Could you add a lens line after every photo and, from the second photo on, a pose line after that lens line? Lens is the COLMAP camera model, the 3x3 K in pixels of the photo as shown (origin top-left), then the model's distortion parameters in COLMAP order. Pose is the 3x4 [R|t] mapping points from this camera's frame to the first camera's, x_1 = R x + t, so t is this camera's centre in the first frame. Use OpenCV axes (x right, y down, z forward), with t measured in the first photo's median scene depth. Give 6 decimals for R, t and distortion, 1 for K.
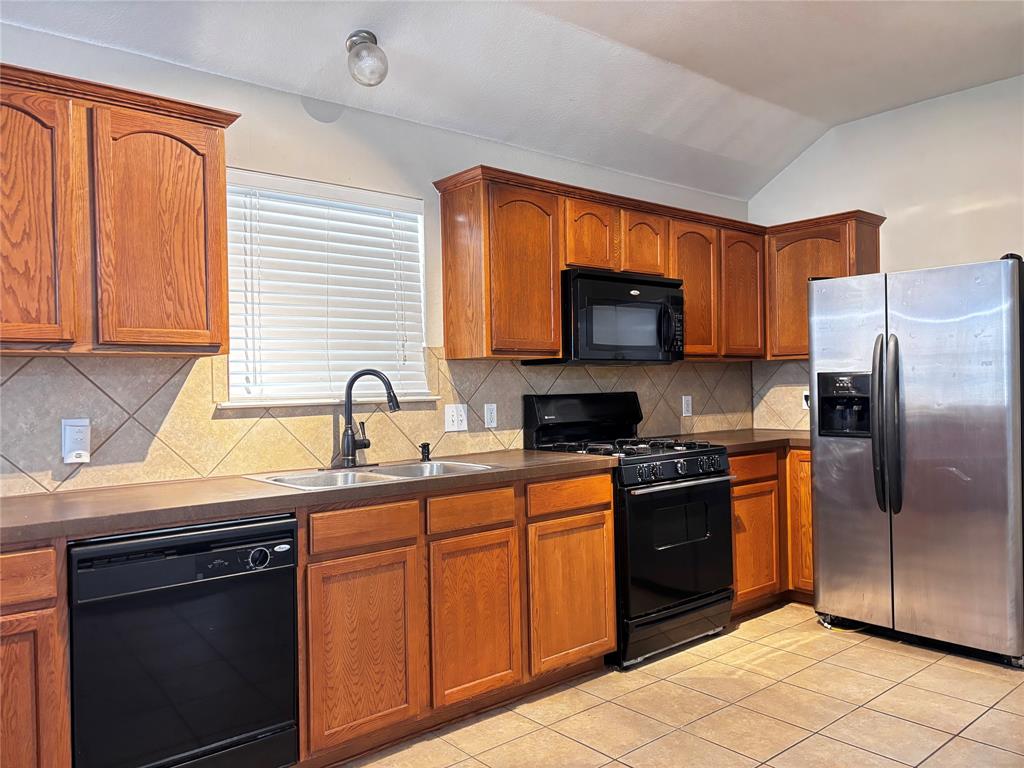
lens RADIAL K [[776.7, 0, 511.2], [0, 776.7, 386.4], [0, 0, 1]] dist [0.025186, -0.044467]
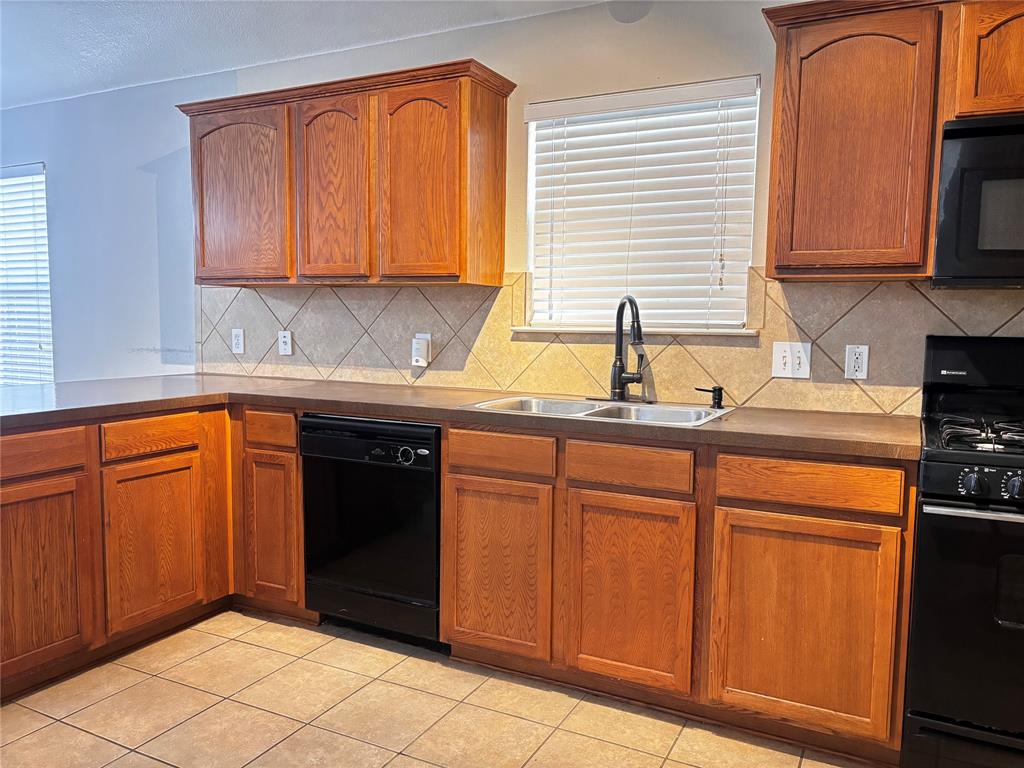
lens RADIAL K [[776.7, 0, 481.9], [0, 776.7, 395.4], [0, 0, 1]] dist [0.025186, -0.044467]
pose [[0.362417, 0.117759, -0.924547, 0.635148], [-0.020994, 0.992766, 0.118218, -0.010747], [0.931780, -0.023435, 0.362267, 0.538124]]
